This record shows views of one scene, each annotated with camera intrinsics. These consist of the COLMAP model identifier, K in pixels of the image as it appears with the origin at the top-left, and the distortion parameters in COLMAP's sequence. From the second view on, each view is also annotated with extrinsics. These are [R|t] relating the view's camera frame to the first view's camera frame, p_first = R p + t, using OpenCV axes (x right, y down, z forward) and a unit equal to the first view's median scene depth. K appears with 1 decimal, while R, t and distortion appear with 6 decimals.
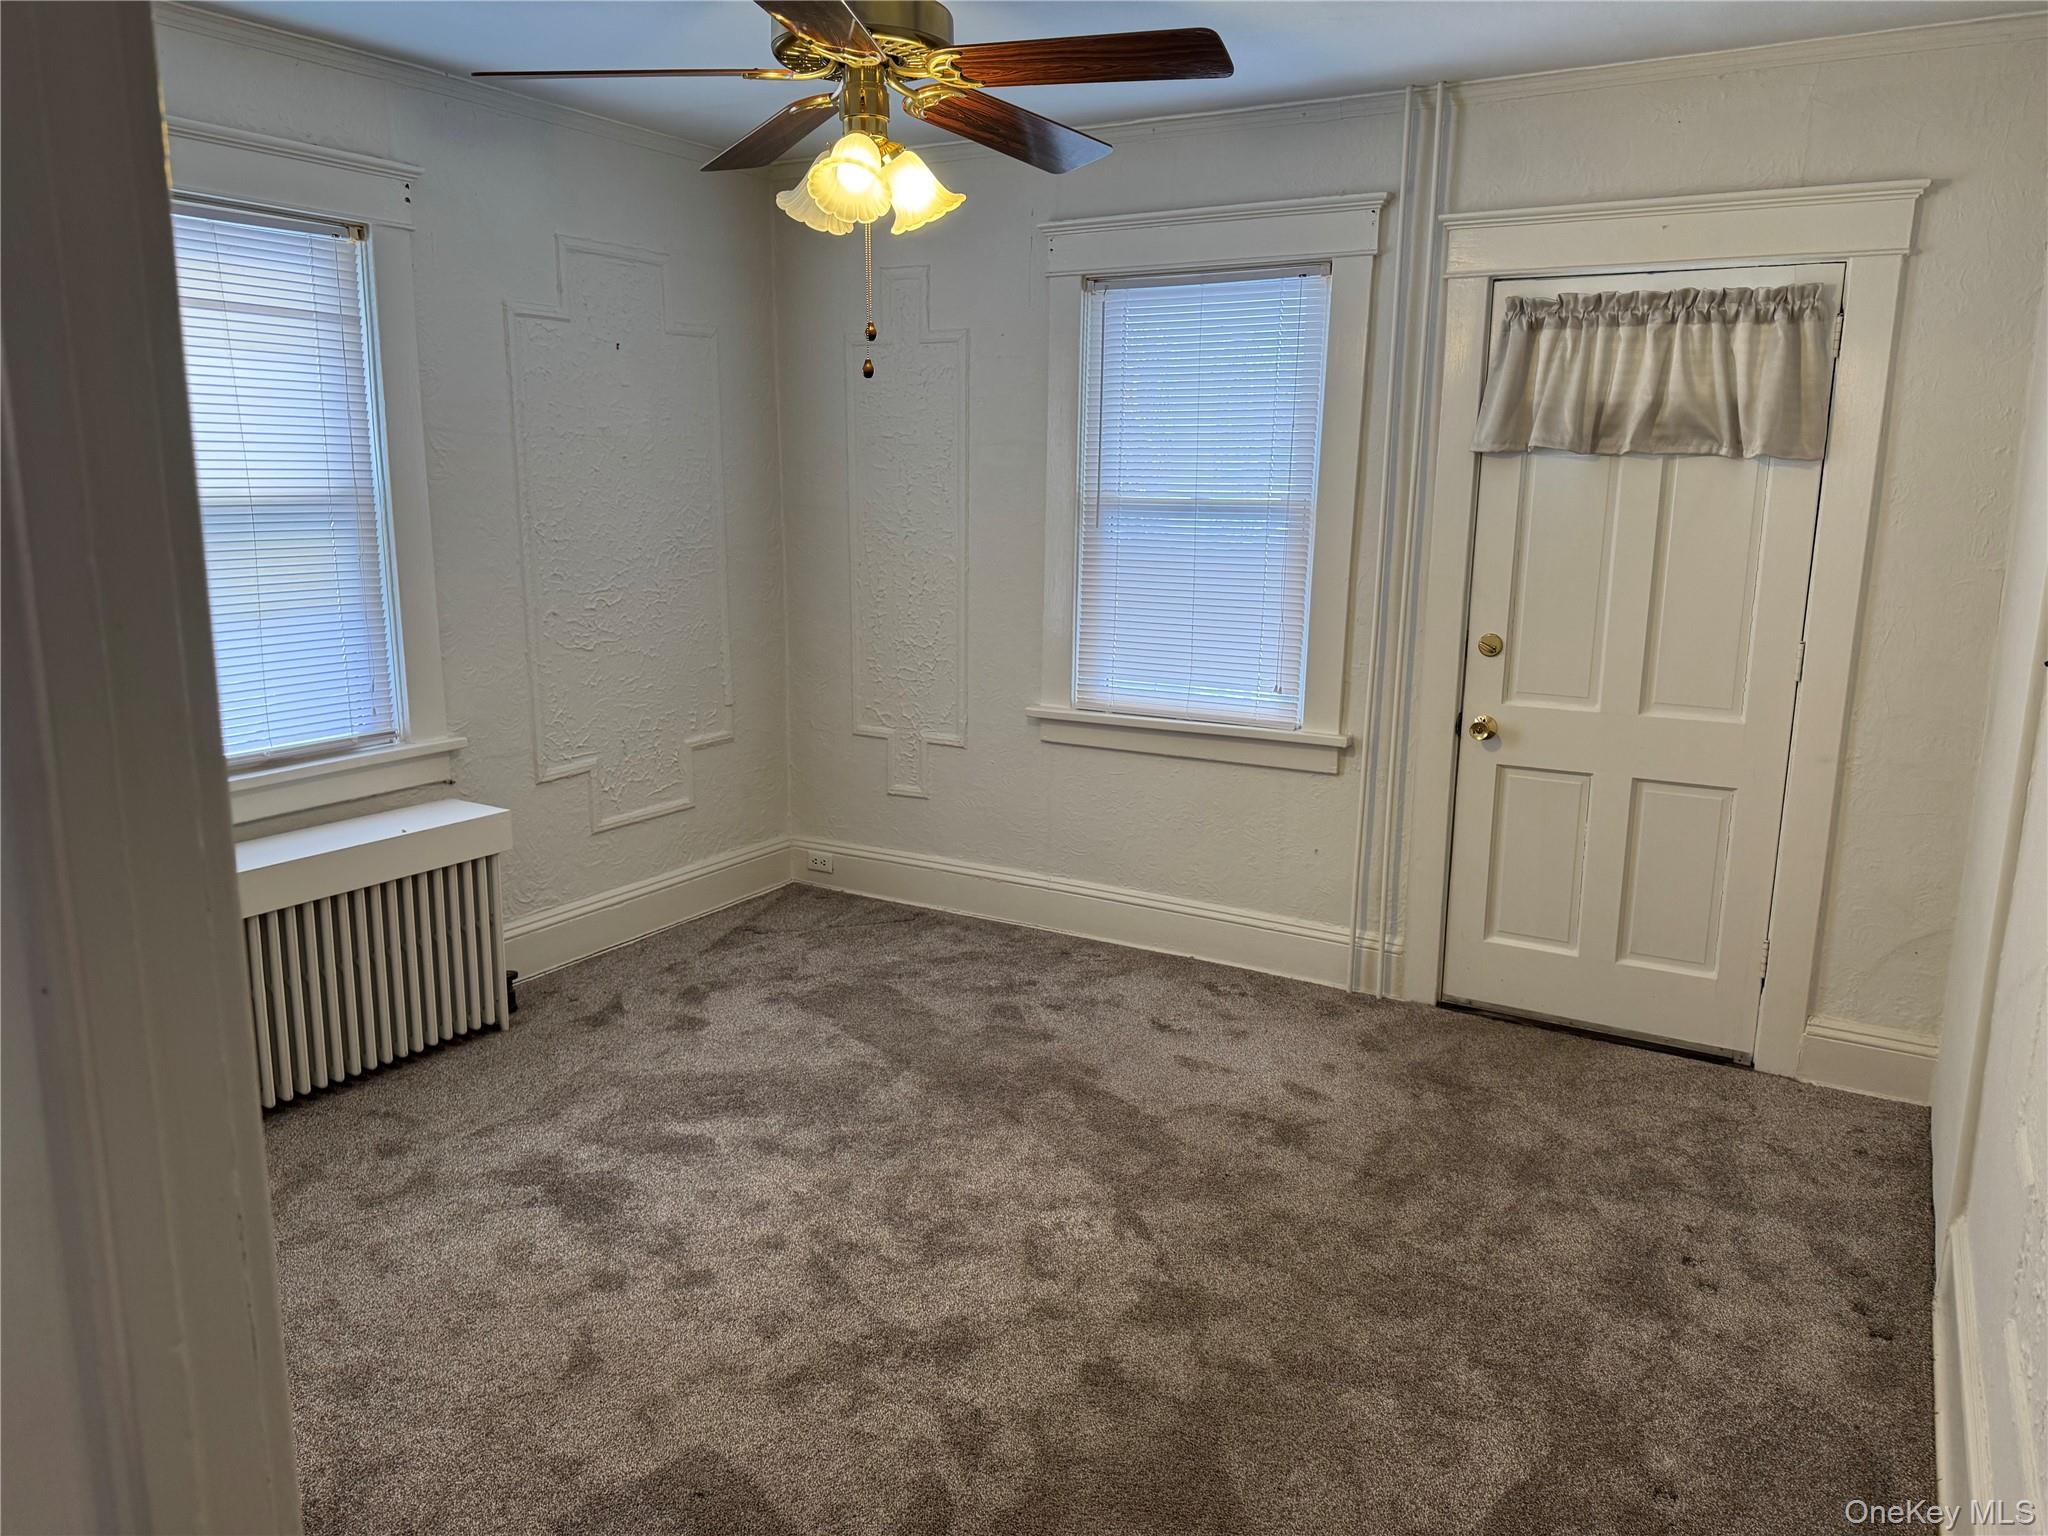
lens RADIAL K [[1438.7, 0, 1000.3], [0, 1438.7, 769.3], [0, 0, 1]] dist [0.097038, -0.141987]
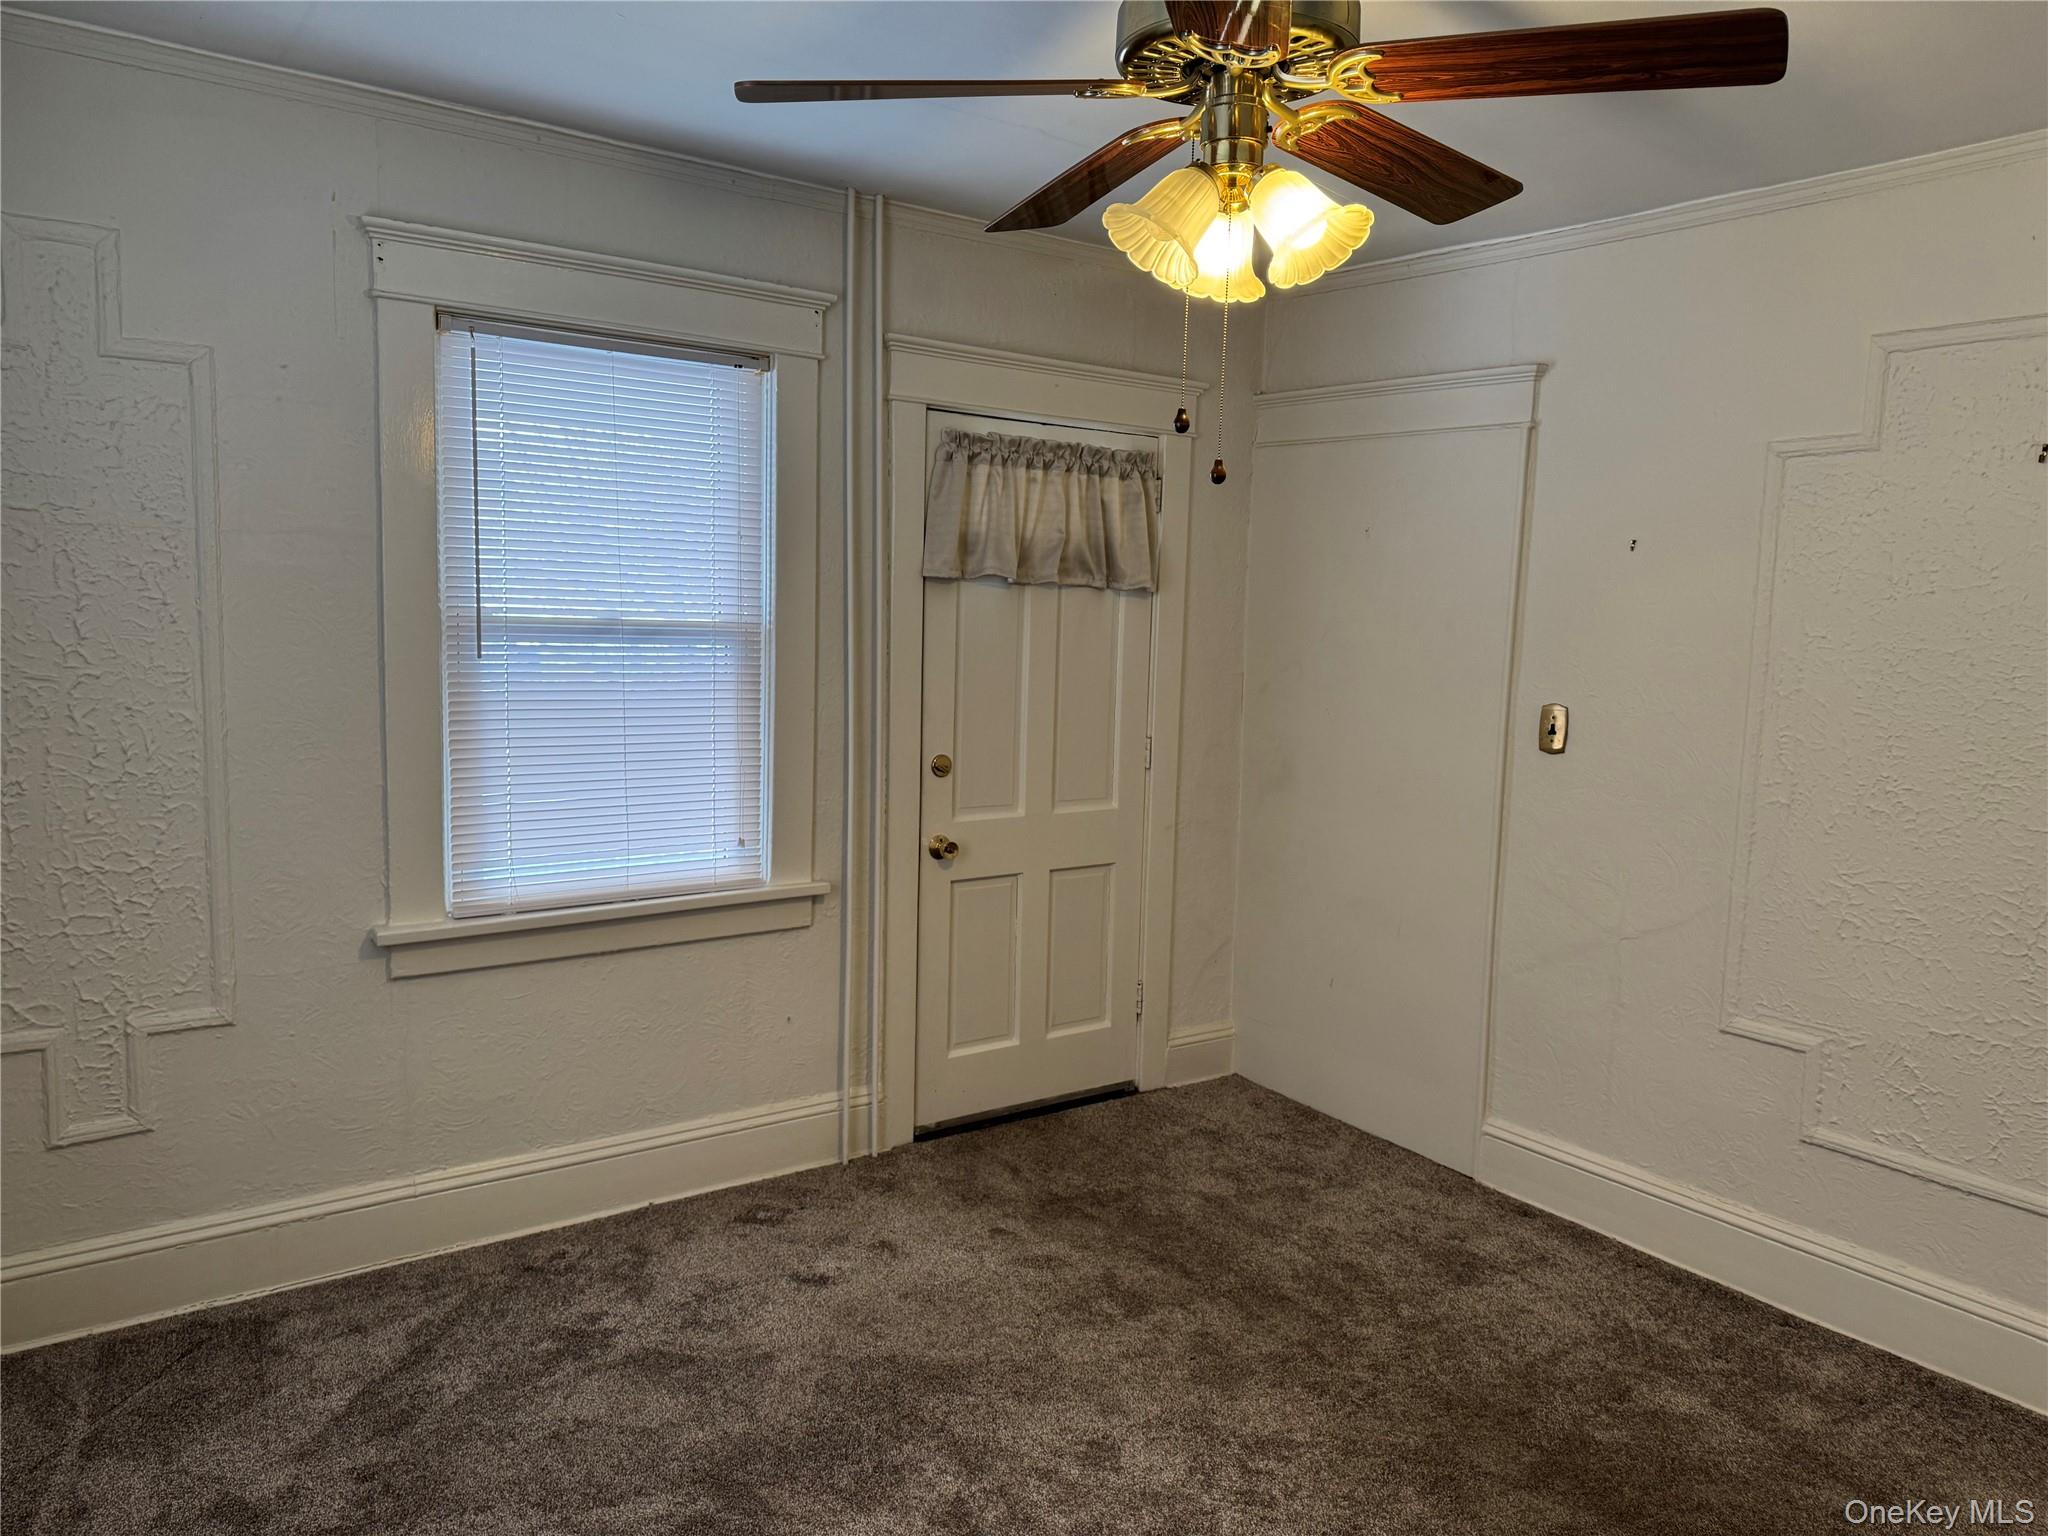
lens RADIAL K [[1445.2, 0, 1024.0], [0, 1445.2, 768.0], [0, 0, 1]] dist [0.096056, -0.144495]
pose [[0.389246, -0.102995, 0.915358, -0.561983], [0.160470, 0.986116, 0.042719, -0.117950], [-0.907048, 0.130259, 0.400370, 0.550663]]
